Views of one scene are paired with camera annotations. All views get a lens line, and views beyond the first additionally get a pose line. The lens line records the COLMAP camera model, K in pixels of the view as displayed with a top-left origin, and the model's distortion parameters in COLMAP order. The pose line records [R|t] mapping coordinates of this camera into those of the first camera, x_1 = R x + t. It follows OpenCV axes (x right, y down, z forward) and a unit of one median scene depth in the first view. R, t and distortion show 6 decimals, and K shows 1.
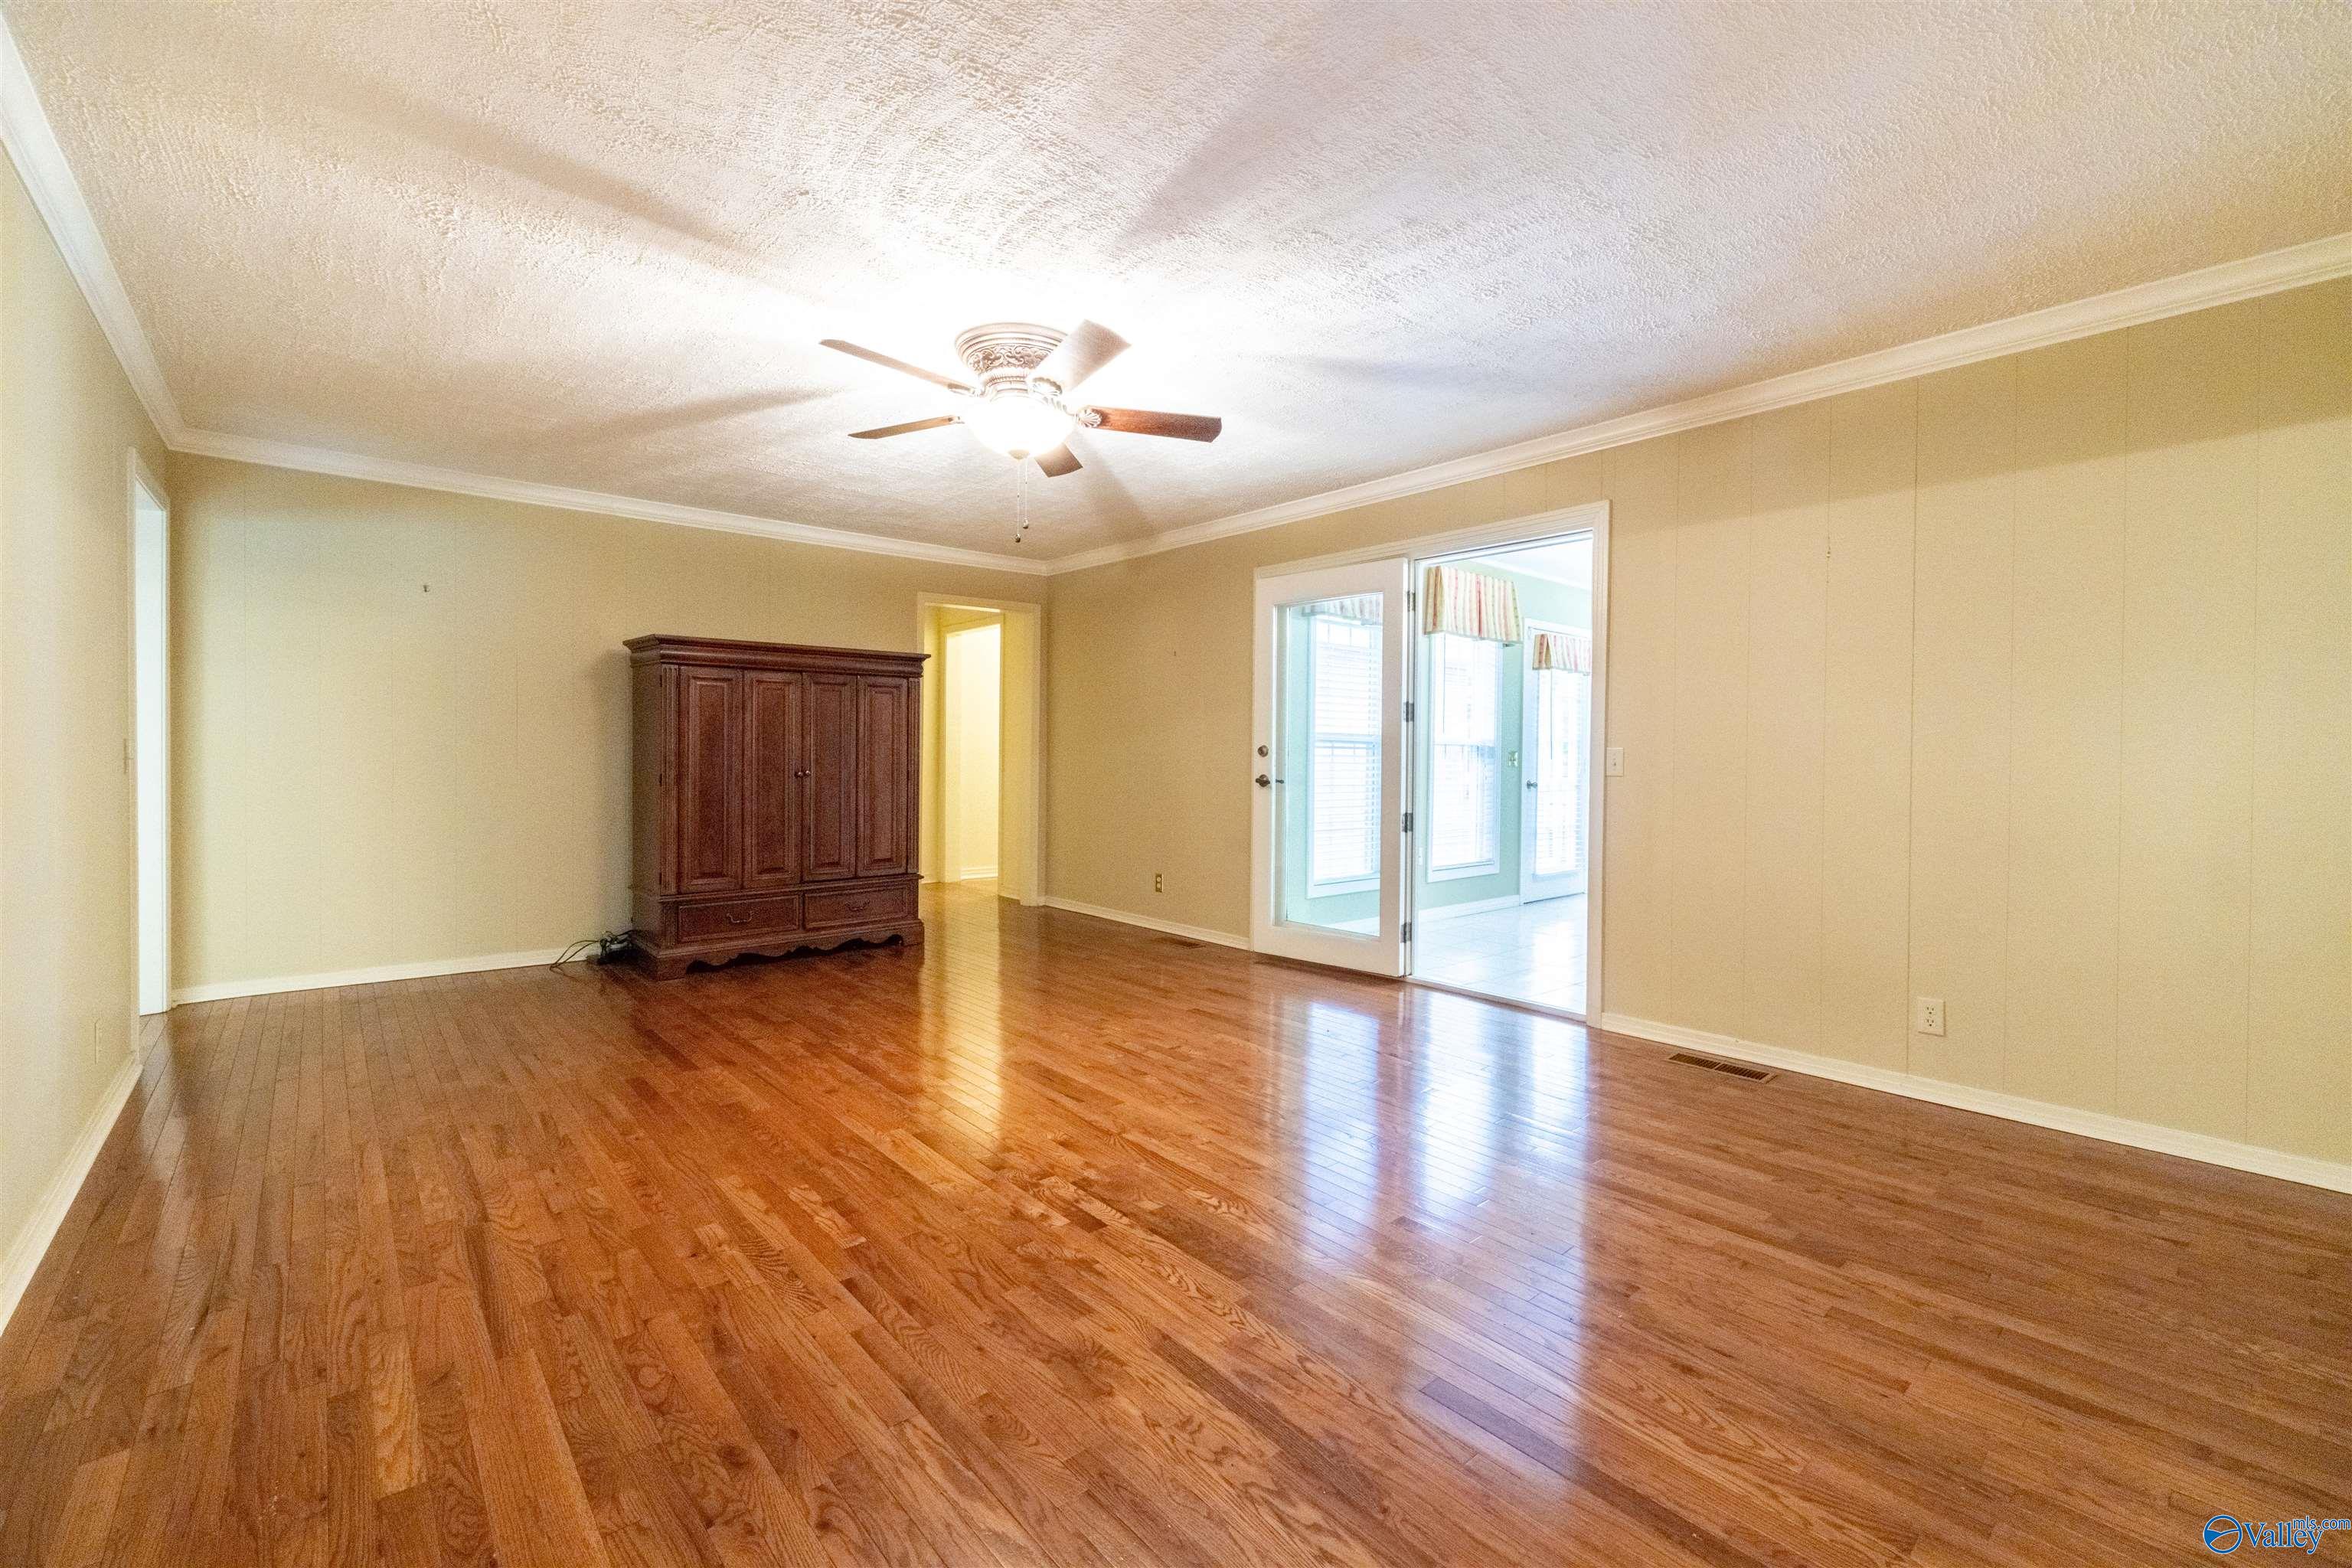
lens RADIAL K [[997.6, 0, 1175.1], [0, 997.6, 769.0], [0, 0, 1]] dist [0.001431, -0.000159]
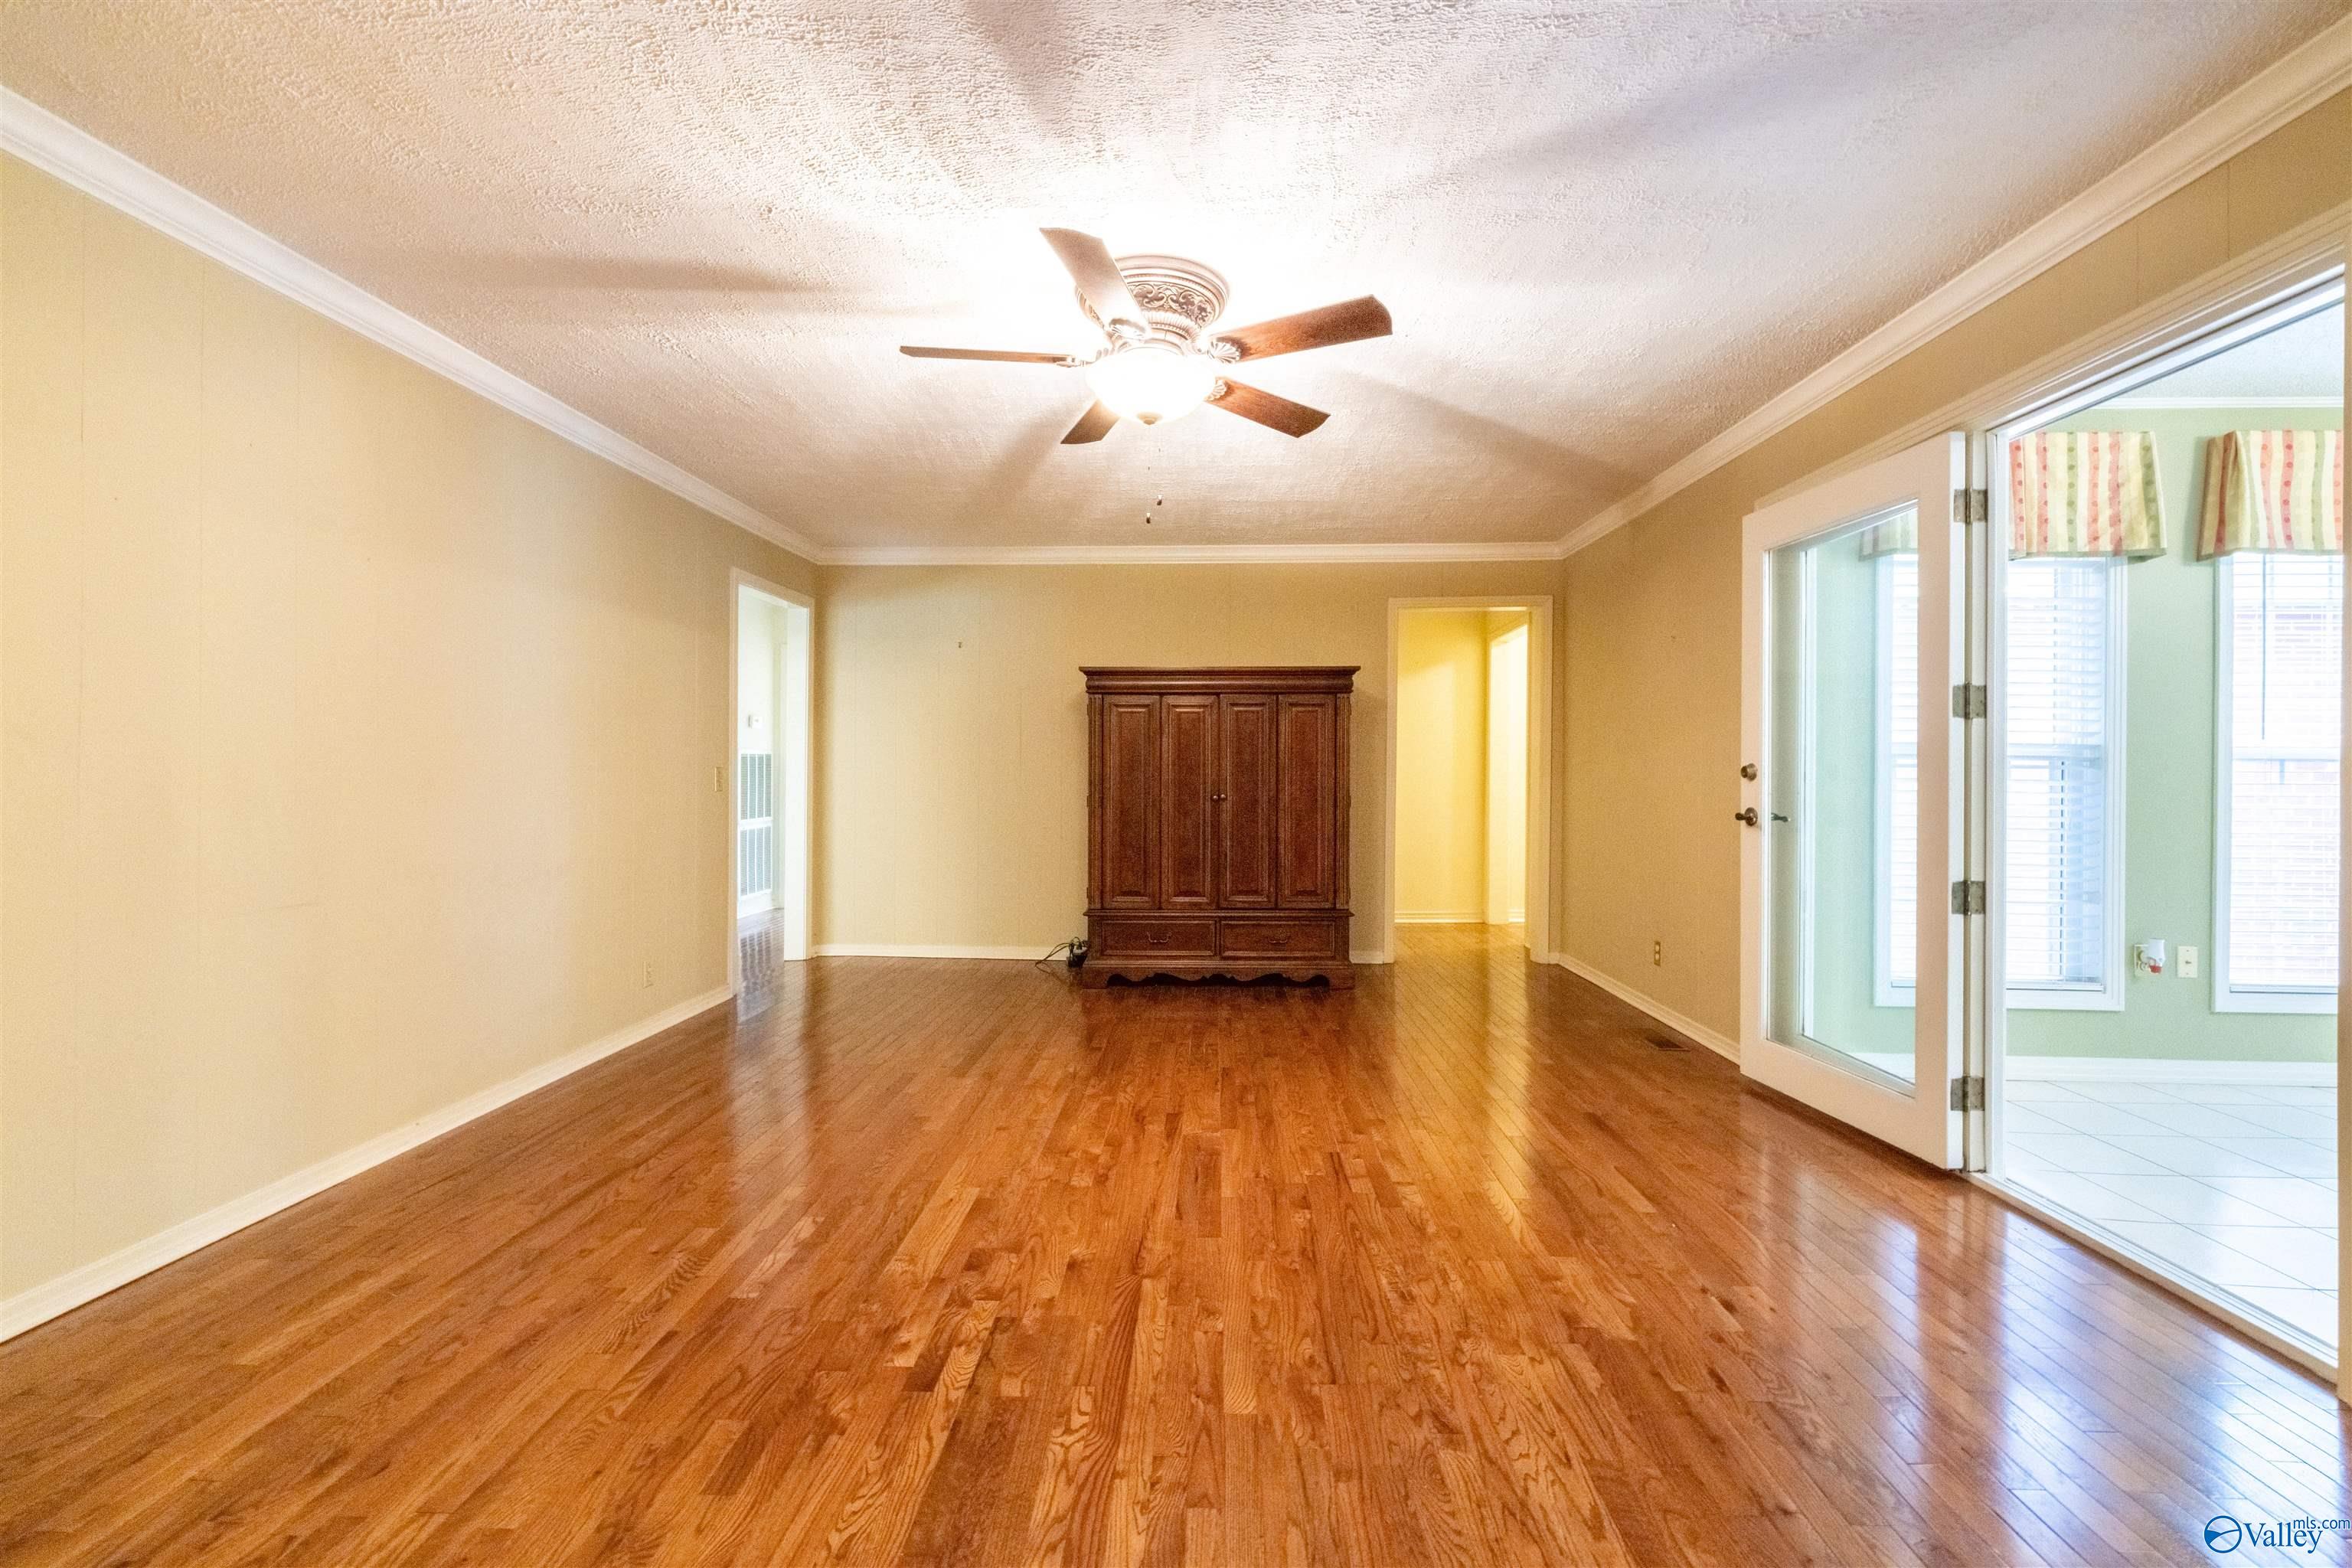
lens RADIAL K [[997.6, 0, 1175.1], [0, 997.6, 769.0], [0, 0, 1]] dist [0.001431, -0.000159]
pose [[0.724622, -0.007678, -0.689104, 0.307485], [-0.010456, 0.999700, -0.022134, -0.001322], [0.689067, 0.023244, 0.724324, 0.291483]]
